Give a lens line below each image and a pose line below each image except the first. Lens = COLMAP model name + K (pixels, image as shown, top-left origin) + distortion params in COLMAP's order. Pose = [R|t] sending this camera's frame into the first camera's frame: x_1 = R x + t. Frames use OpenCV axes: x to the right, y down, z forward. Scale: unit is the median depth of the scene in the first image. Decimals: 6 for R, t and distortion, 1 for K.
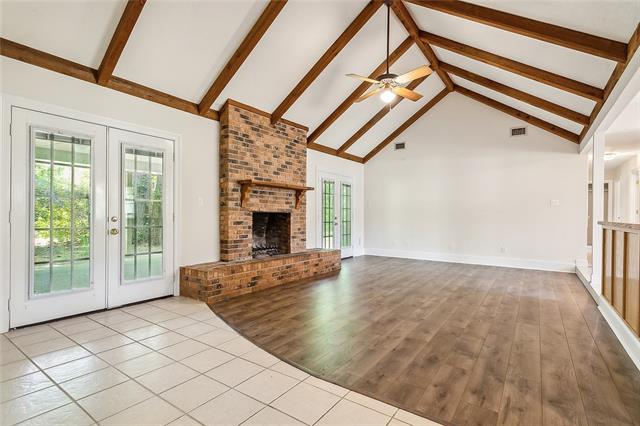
lens RADIAL K [[310.5, 0, 322.7], [0, 310.5, 214.5], [0, 0, 1]] dist [-0.002496, 0.000673]
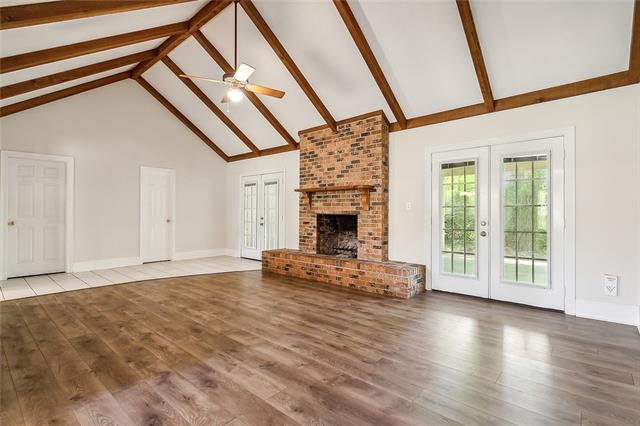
lens RADIAL K [[310.5, 0, 322.9], [0, 310.5, 213.3], [0, 0, 1]] dist [-0.002496, 0.000673]
pose [[-0.111146, -0.005047, -0.993791, 0.928993], [-0.002213, 0.999986, -0.004831, -0.006114], [0.993802, 0.001662, -0.111156, 1.125396]]
